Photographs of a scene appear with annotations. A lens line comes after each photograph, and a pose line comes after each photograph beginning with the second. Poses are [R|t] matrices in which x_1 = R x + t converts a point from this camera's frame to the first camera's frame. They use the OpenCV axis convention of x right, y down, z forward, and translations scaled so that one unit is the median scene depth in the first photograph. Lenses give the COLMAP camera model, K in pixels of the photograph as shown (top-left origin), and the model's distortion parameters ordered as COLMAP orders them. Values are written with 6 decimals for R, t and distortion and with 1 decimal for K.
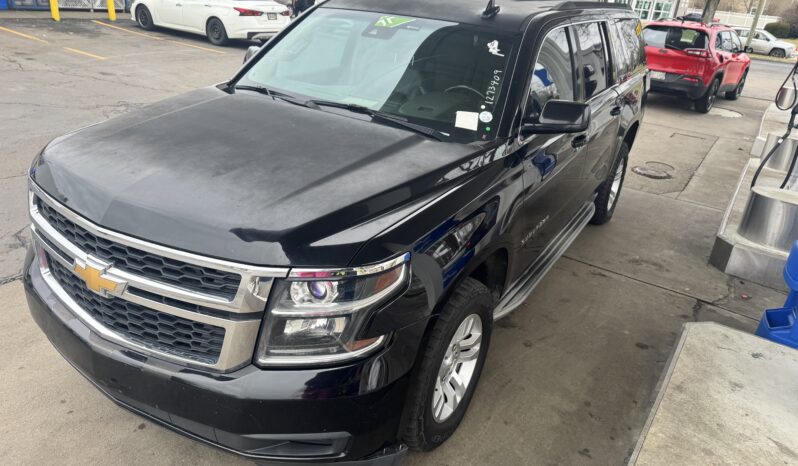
lens RADIAL K [[564.1, 0, 397.6], [0, 564.1, 233.9], [0, 0, 1]] dist [0.034884, -0.043639]
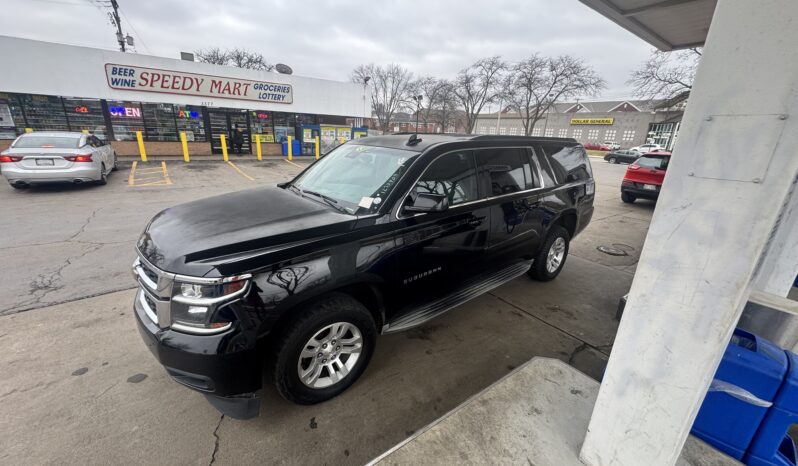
lens RADIAL K [[312.3, 0, 397.2], [0, 312.3, 240.9], [0, 0, 1]] dist [0.000659, -0.000018]
pose [[0.934343, 0.055265, -0.352064, 0.522743], [-0.095981, 0.990422, -0.099252, -0.008725], [0.343206, 0.126527, 0.930699, 0.196785]]
